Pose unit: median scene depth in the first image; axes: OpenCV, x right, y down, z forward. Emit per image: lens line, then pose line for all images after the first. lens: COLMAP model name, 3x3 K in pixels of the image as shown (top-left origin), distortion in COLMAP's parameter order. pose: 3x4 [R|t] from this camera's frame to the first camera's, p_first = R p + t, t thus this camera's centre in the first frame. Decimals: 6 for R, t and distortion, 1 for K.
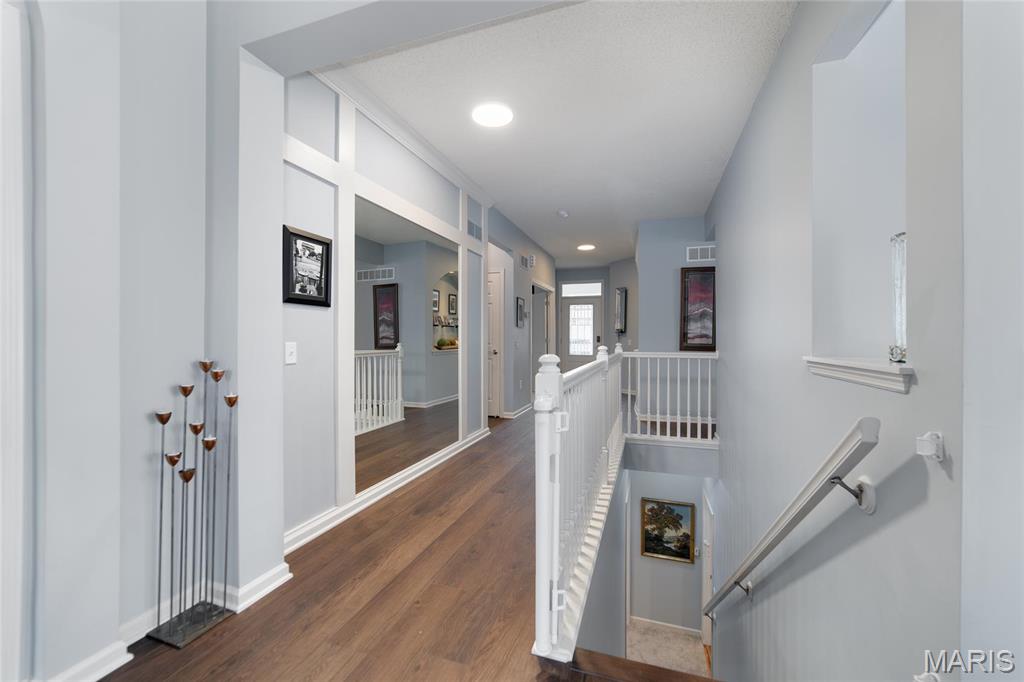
lens RADIAL K [[398.1, 0, 512.3], [0, 398.1, 339.1], [0, 0, 1]] dist [0.000910, 0.000007]
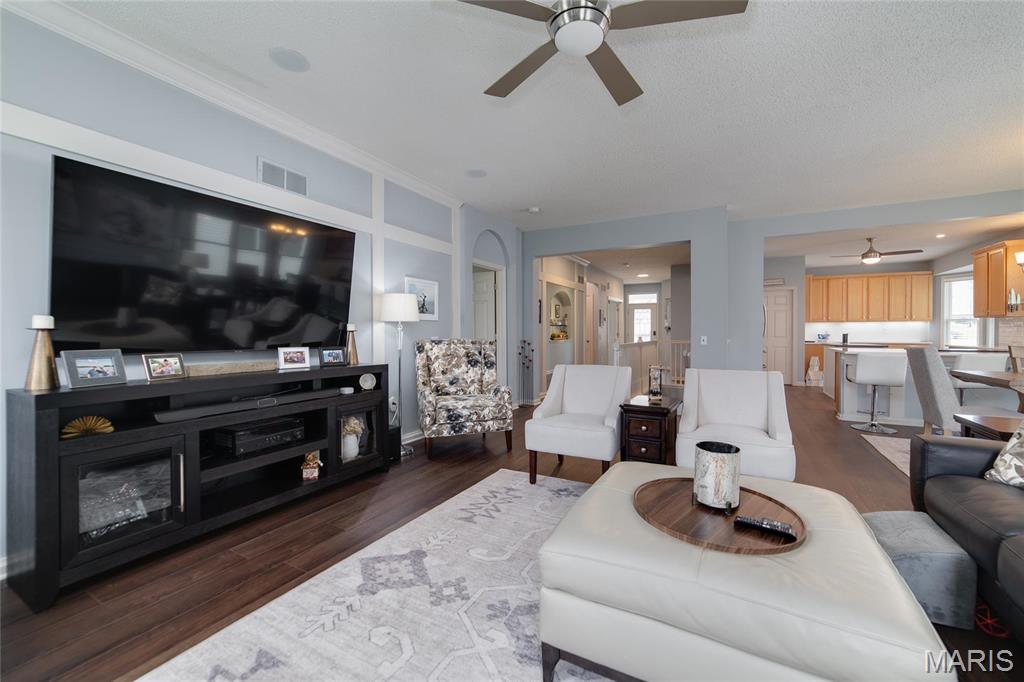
lens RADIAL K [[398.1, 0, 513.8], [0, 398.1, 337.7], [0, 0, 1]] dist [0.000910, 0.000007]
pose [[0.985666, -0.003404, -0.168675, -0.044534], [0.005265, 0.999930, 0.010586, -0.001268], [0.168627, -0.011322, 0.985615, -0.519862]]
